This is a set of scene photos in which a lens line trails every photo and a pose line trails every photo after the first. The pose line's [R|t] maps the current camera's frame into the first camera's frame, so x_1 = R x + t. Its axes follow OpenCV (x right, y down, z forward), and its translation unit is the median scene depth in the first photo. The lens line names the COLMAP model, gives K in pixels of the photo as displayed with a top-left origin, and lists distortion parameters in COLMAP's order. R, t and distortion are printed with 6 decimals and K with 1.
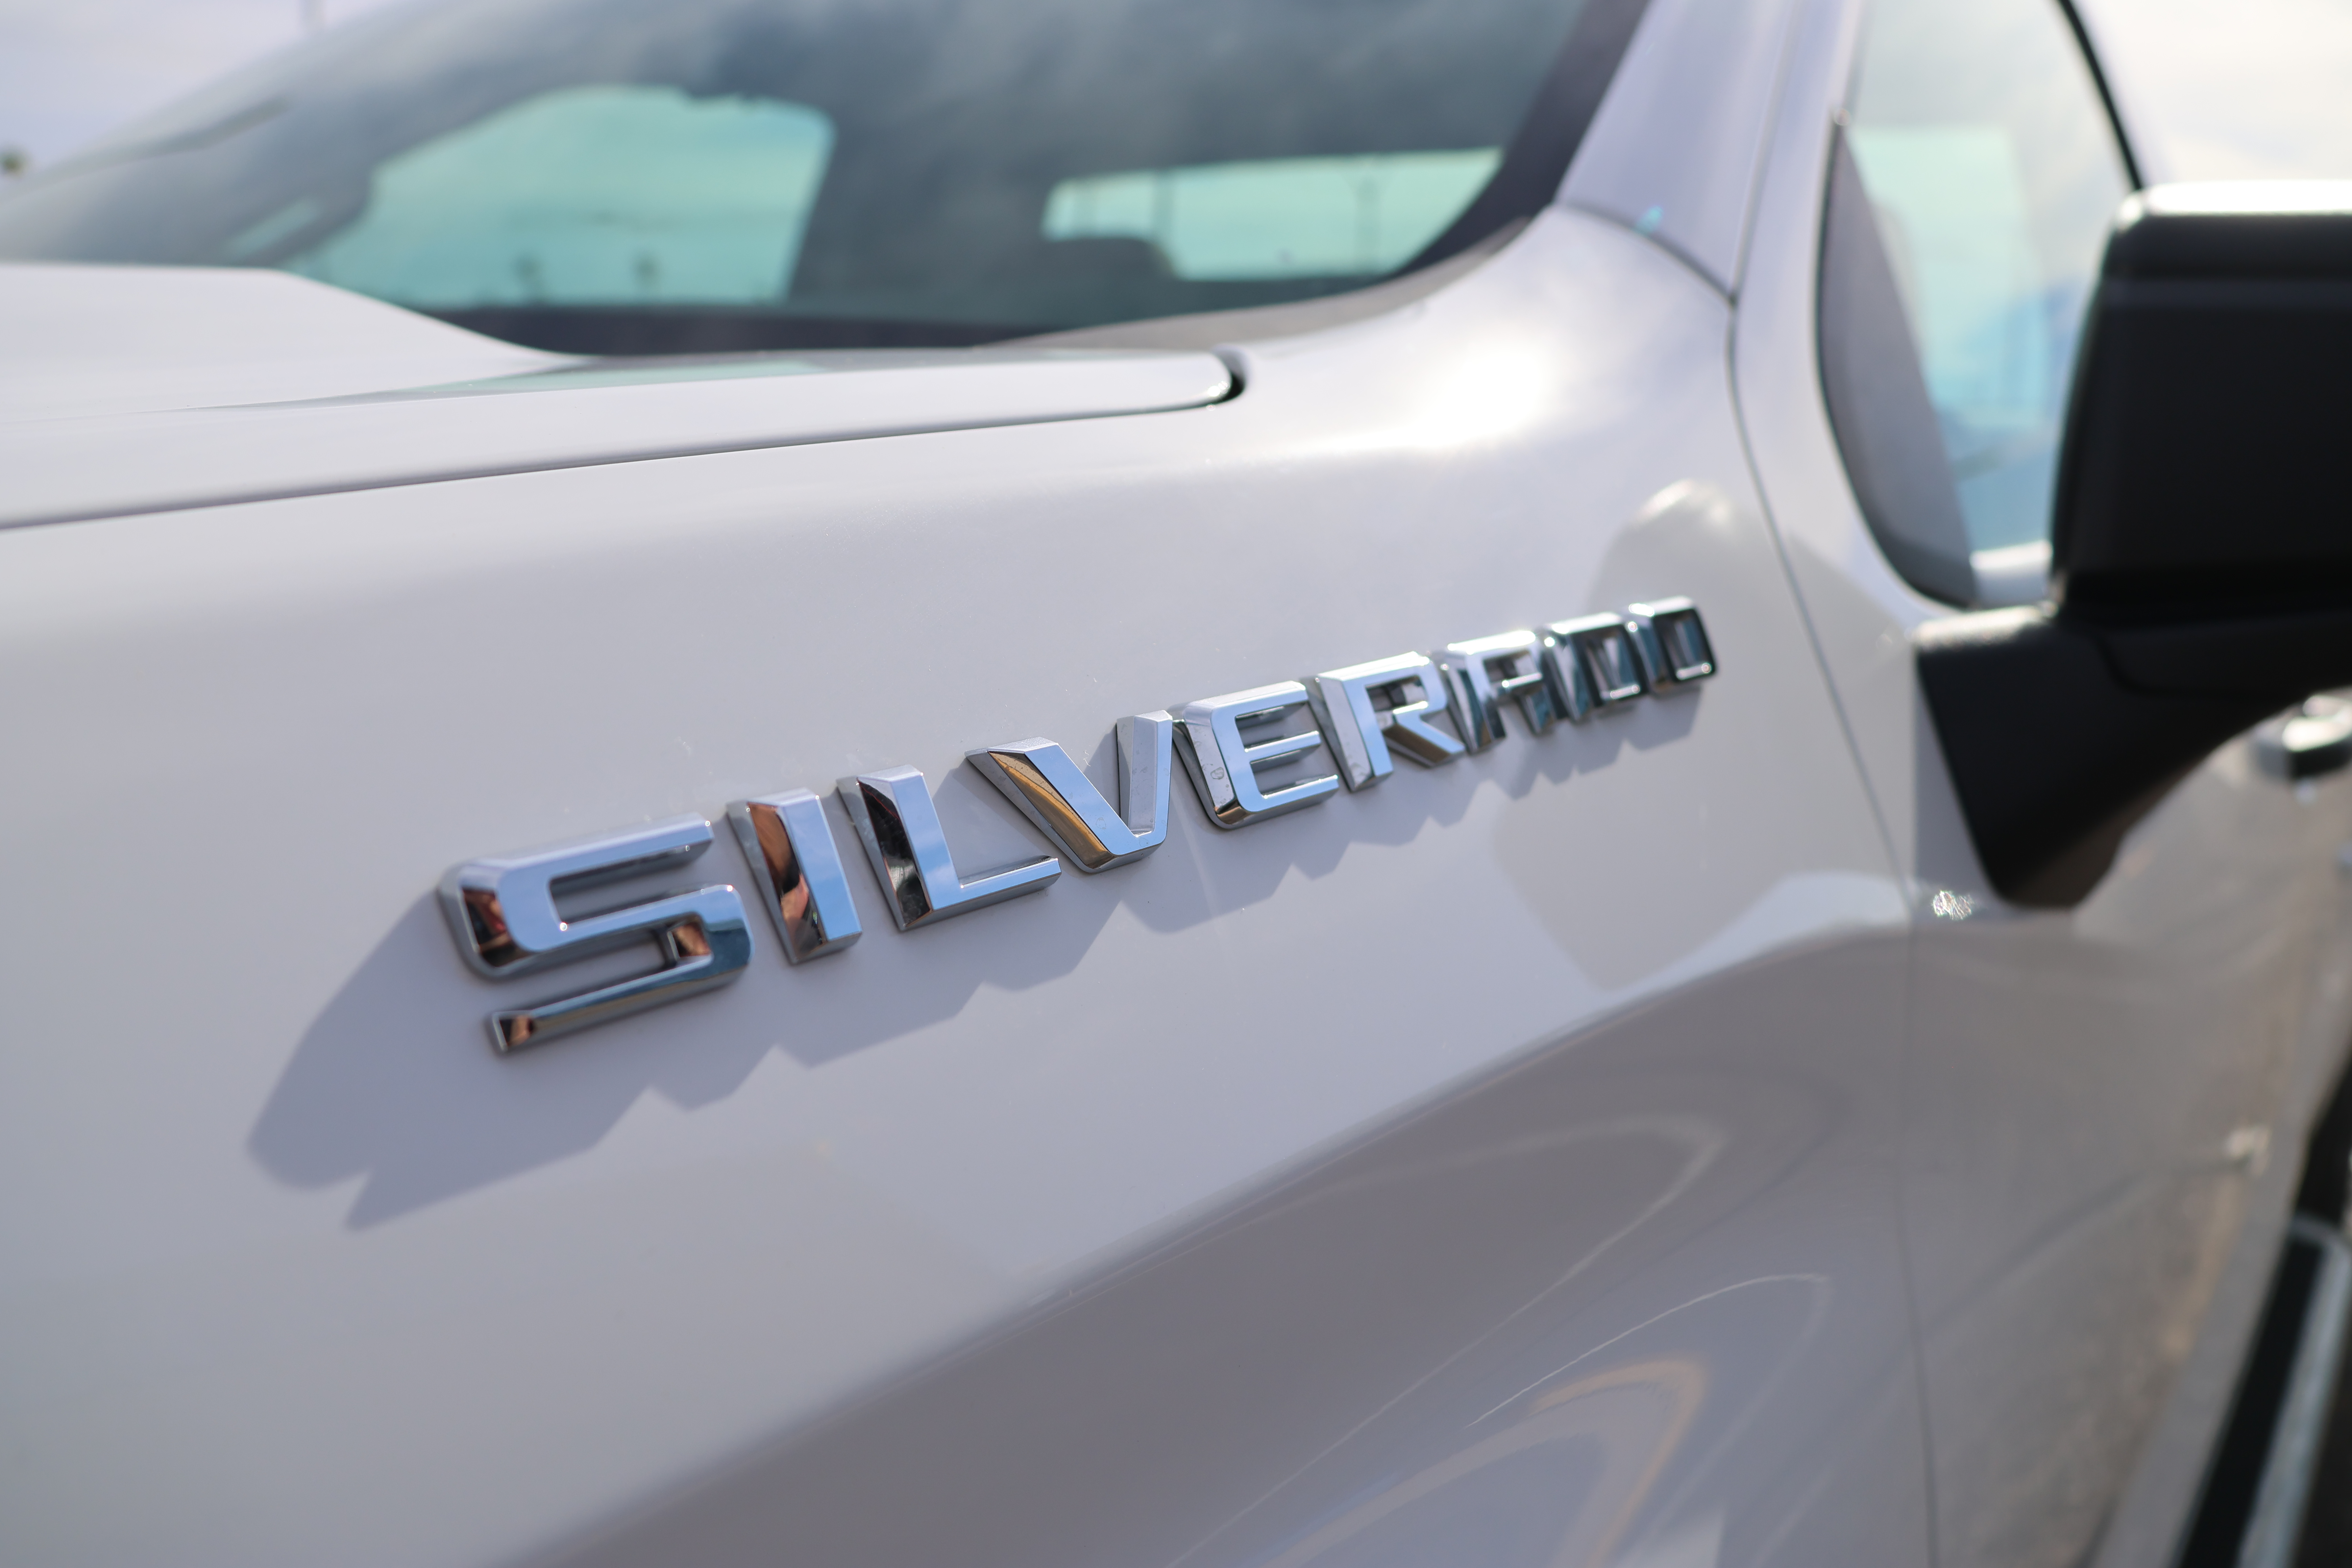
lens RADIAL K [[1978.7, 0, 1176.0], [0, 1978.7, 784.0], [0, 0, 1]] dist [-0.157180, 0.141278]
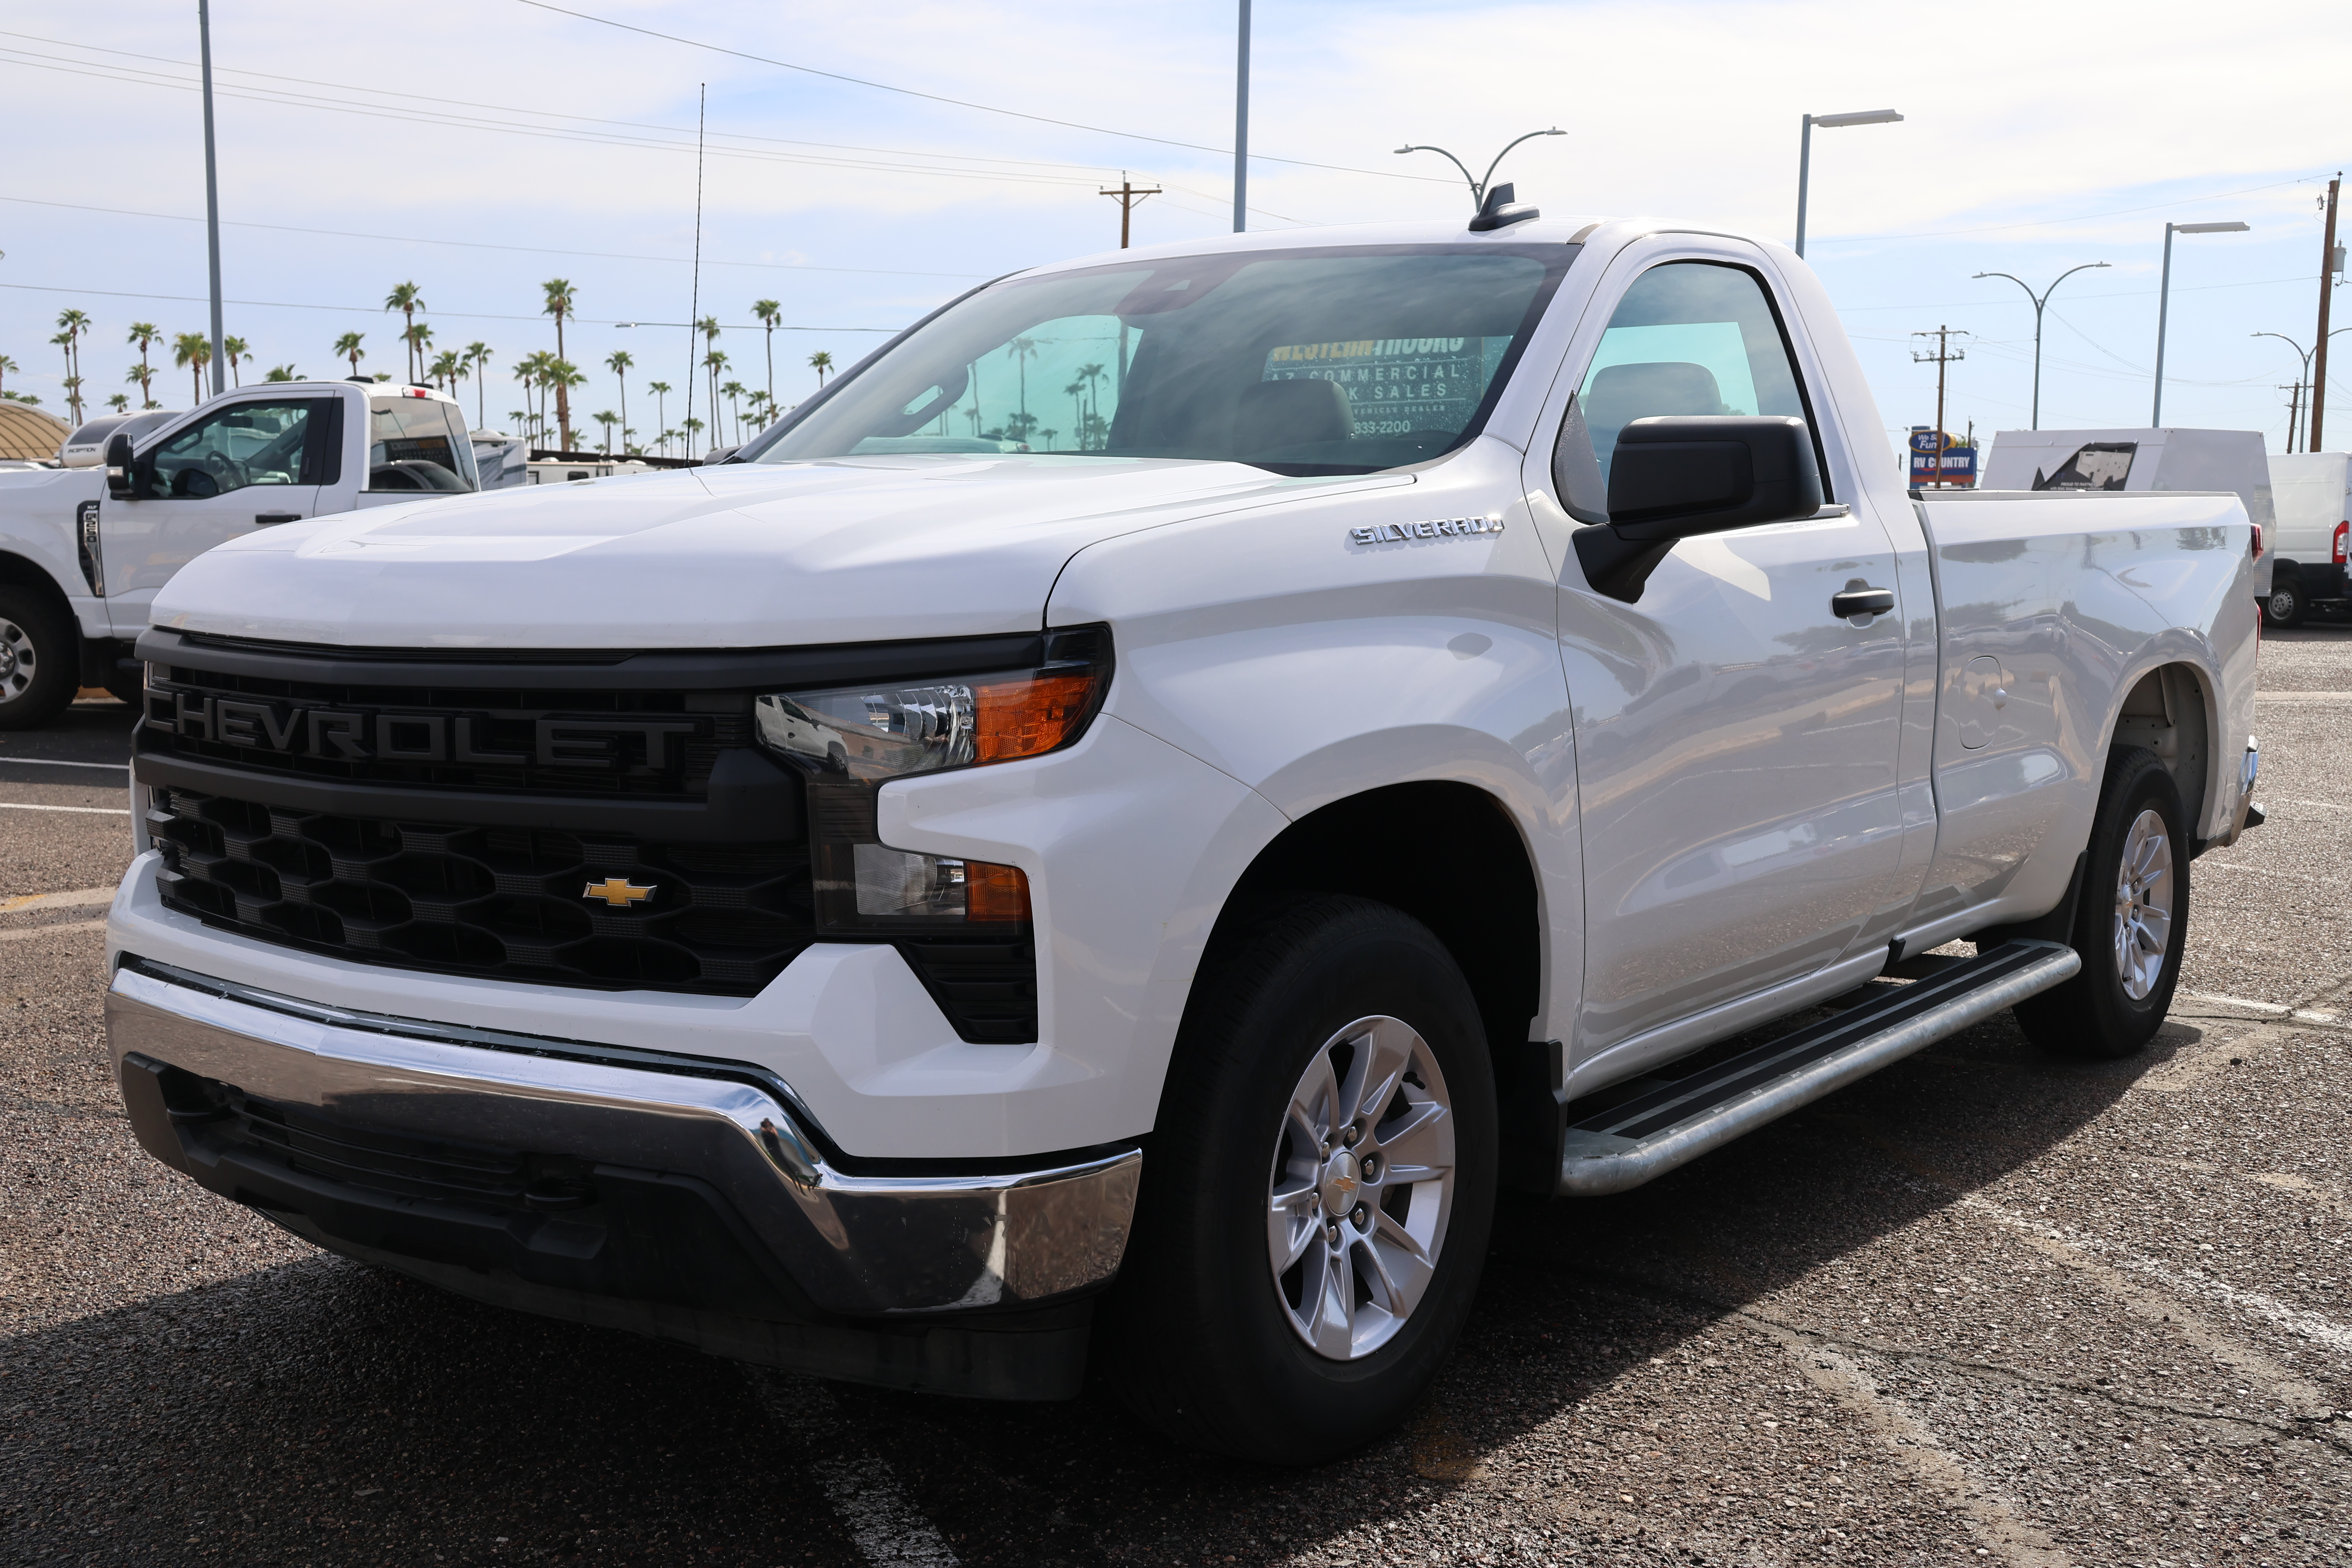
lens RADIAL K [[2682.8, 0, 1176.0], [0, 2682.8, 784.0], [0, 0, 1]] dist [0.071934, 0.017038]
pose [[0.999430, -0.025930, -0.021621, -0.373667], [0.024220, 0.996819, -0.075933, 0.909184], [0.023521, 0.075366, 0.996878, -4.874436]]
